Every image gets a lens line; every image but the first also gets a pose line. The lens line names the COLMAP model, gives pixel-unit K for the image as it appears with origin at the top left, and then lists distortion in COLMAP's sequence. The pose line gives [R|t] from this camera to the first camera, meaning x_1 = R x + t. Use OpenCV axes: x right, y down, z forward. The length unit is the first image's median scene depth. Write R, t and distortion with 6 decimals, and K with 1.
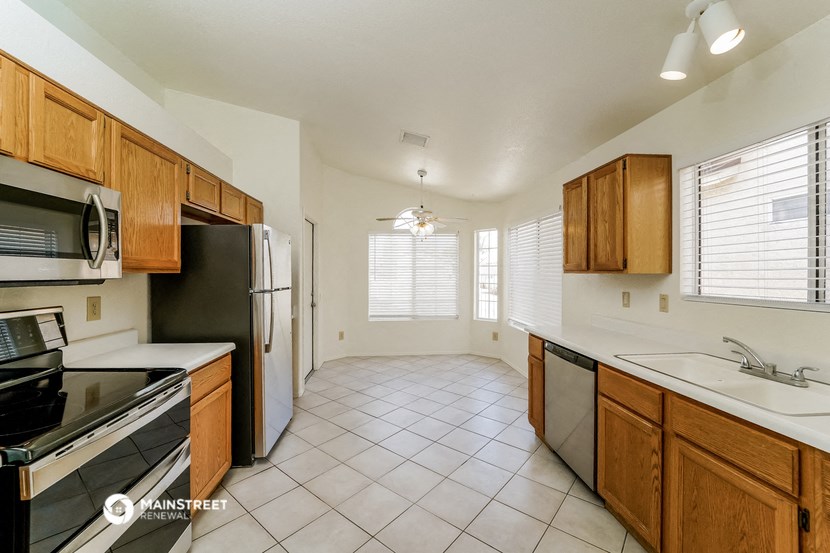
lens RADIAL K [[339.3, 0, 415.2], [0, 339.3, 273.3], [0, 0, 1]] dist [-0.000465, -0.000037]
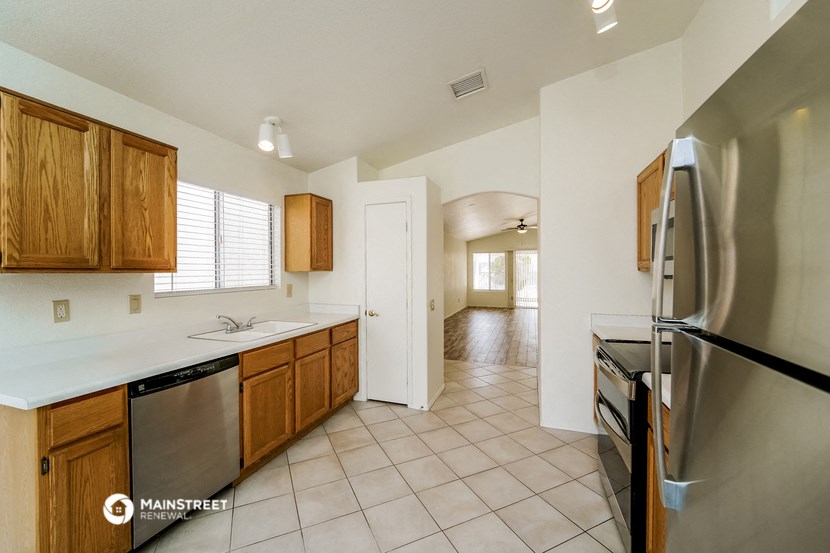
lens RADIAL K [[339.3, 0, 415.3], [0, 339.3, 275.1], [0, 0, 1]] dist [-0.000465, -0.000037]
pose [[-0.906653, 0.004473, 0.421853, -0.425309], [0.009158, 0.999917, 0.009081, 0.006715], [-0.421778, 0.012097, -0.906619, 1.727097]]
